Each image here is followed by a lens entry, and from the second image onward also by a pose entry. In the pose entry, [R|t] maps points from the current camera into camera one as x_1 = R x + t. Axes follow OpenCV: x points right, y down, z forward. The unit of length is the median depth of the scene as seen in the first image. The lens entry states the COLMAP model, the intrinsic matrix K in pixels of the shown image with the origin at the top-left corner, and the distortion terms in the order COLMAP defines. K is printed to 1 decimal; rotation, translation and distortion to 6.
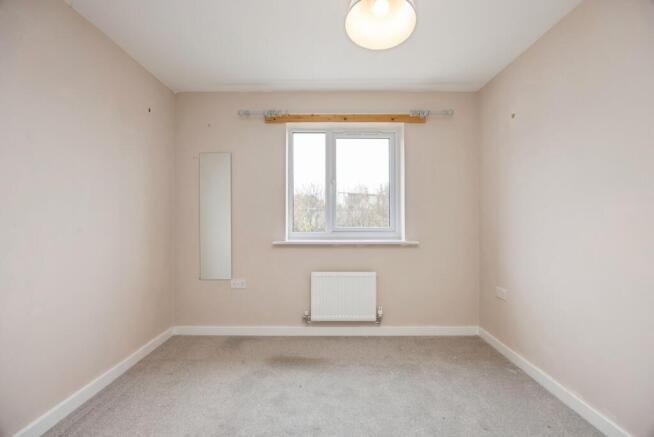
lens RADIAL K [[284.6, 0, 327.5], [0, 284.6, 219.8], [0, 0, 1]] dist [-0.016925, 0.001009]
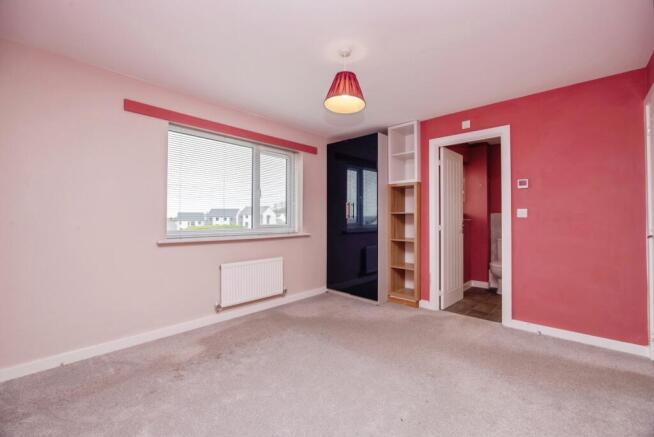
lens RADIAL K [[284.6, 0, 325.9], [0, 284.6, 215.5], [0, 0, 1]] dist [-0.016925, 0.001009]
pose [[0.696067, 0.006523, 0.717947, -0.649839], [-0.005068, 0.999978, -0.004171, -0.008061], [-0.717959, -0.000736, 0.696085, -0.085862]]
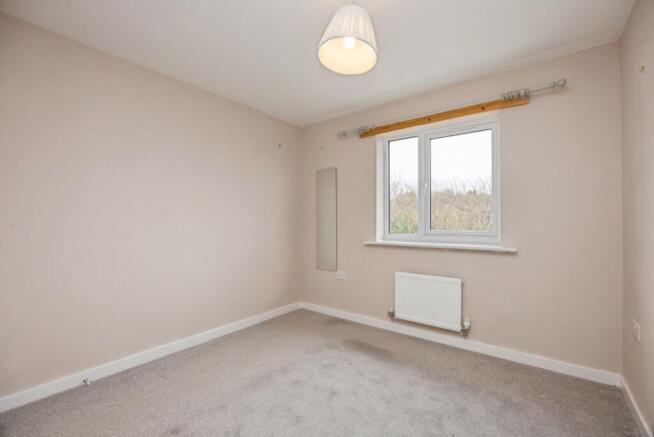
lens RADIAL K [[284.6, 0, 323.4], [0, 284.6, 222.2], [0, 0, 1]] dist [-0.016925, 0.001009]
pose [[0.786382, 0.000706, -0.617741, 0.385307], [-0.003993, 0.999984, -0.003940, 0.005554], [0.617728, 0.005565, 0.786372, 0.002134]]
